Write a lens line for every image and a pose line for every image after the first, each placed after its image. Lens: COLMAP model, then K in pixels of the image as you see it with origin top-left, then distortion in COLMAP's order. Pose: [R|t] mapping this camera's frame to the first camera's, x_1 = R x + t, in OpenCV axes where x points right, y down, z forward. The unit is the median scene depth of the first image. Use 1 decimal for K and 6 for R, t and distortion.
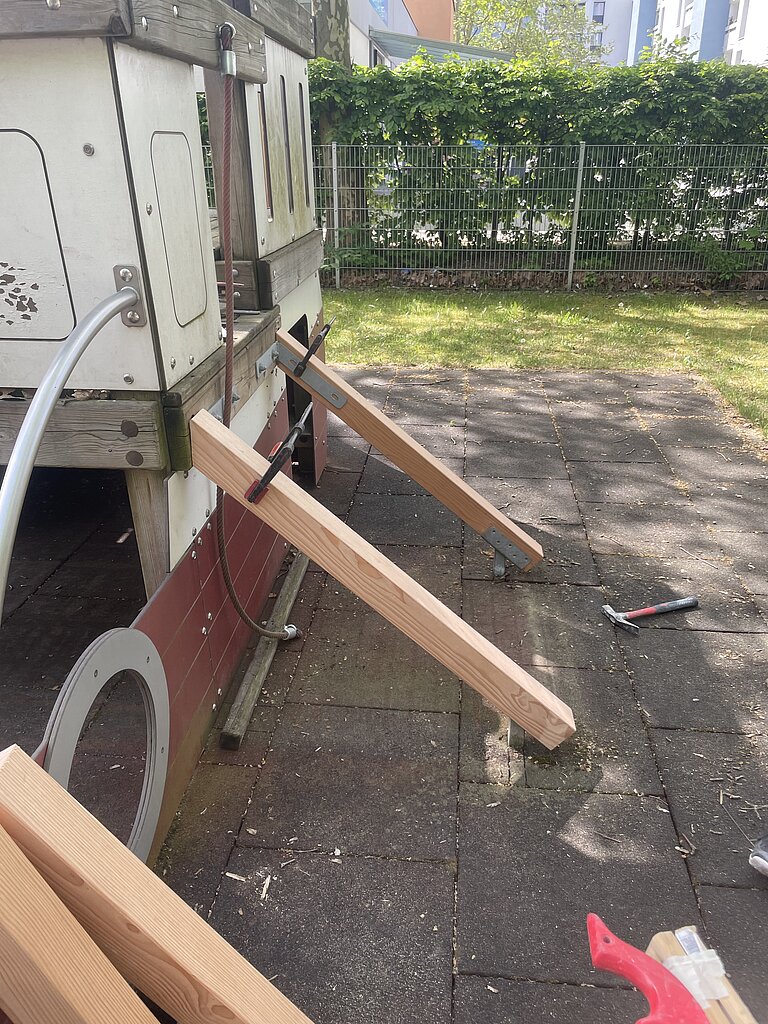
lens RADIAL K [[776.6, 0, 382.3], [0, 776.6, 509.7], [0, 0, 1]] dist [-0.000750, -0.035845]
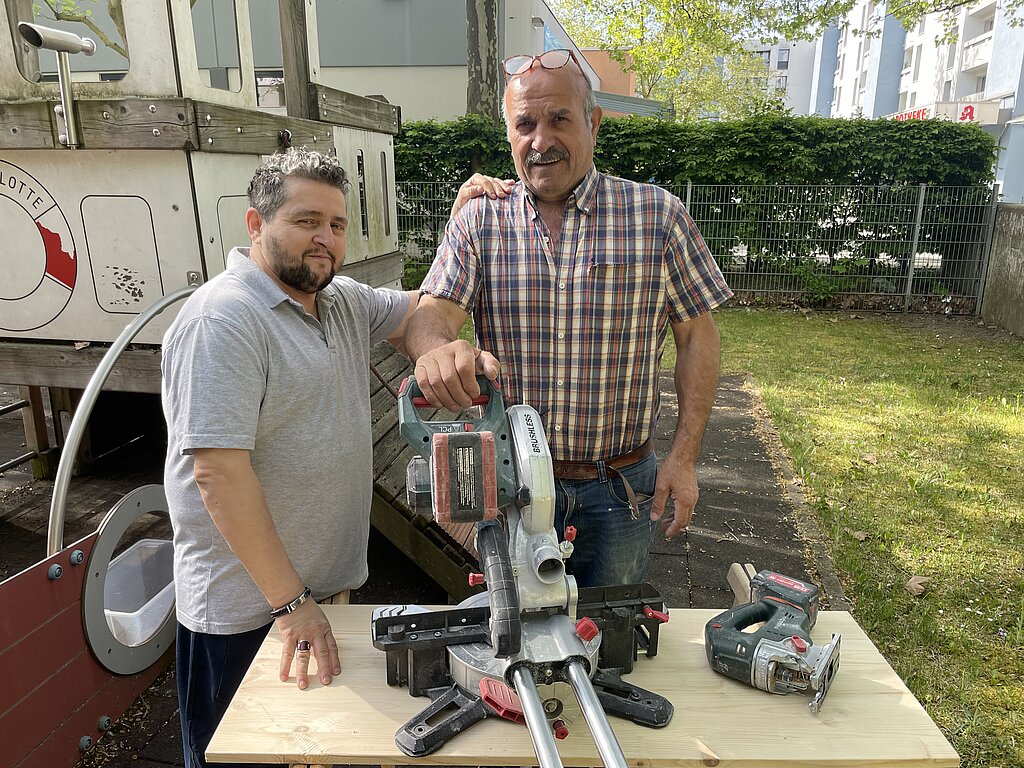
lens RADIAL K [[776.6, 0, 512.4], [0, 776.6, 390.0], [0, 0, 1]] dist [-0.000750, -0.035845]
pose [[0.995214, 0.035914, -0.090876, 0.110398], [-0.050481, 0.985257, -0.163462, 0.038094], [0.083666, 0.167267, 0.982355, -0.118405]]
